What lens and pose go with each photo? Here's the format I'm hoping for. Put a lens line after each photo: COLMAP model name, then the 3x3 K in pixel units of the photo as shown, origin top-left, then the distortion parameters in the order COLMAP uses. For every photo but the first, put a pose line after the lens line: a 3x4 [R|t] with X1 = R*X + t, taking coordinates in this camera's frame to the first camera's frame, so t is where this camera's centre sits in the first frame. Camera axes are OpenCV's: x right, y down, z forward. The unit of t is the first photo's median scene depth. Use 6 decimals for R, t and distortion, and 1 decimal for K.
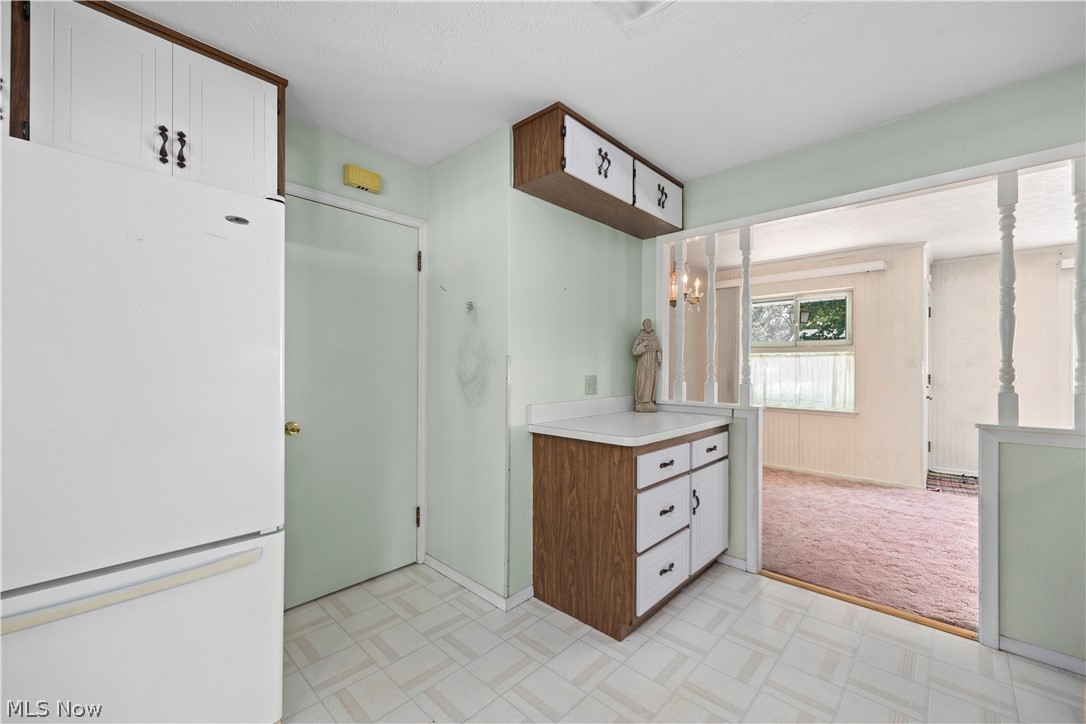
lens RADIAL K [[430.7, 0, 523.9], [0, 430.7, 363.9], [0, 0, 1]] dist [0.002090, 0.000055]
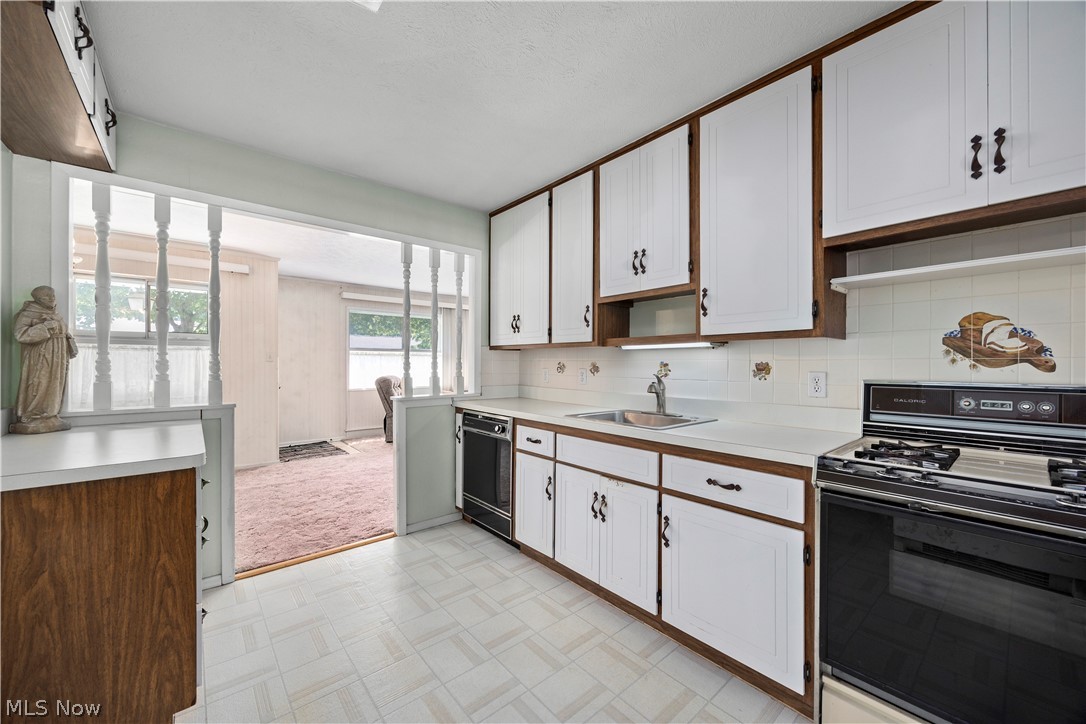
lens RADIAL K [[430.7, 0, 542.9], [0, 430.7, 360.2], [0, 0, 1]] dist [0.002090, 0.000055]
pose [[0.085503, 0.002951, 0.996334, -0.352357], [-0.007091, 0.999972, -0.002353, 0.001351], [-0.996313, -0.006864, 0.085522, 0.256210]]
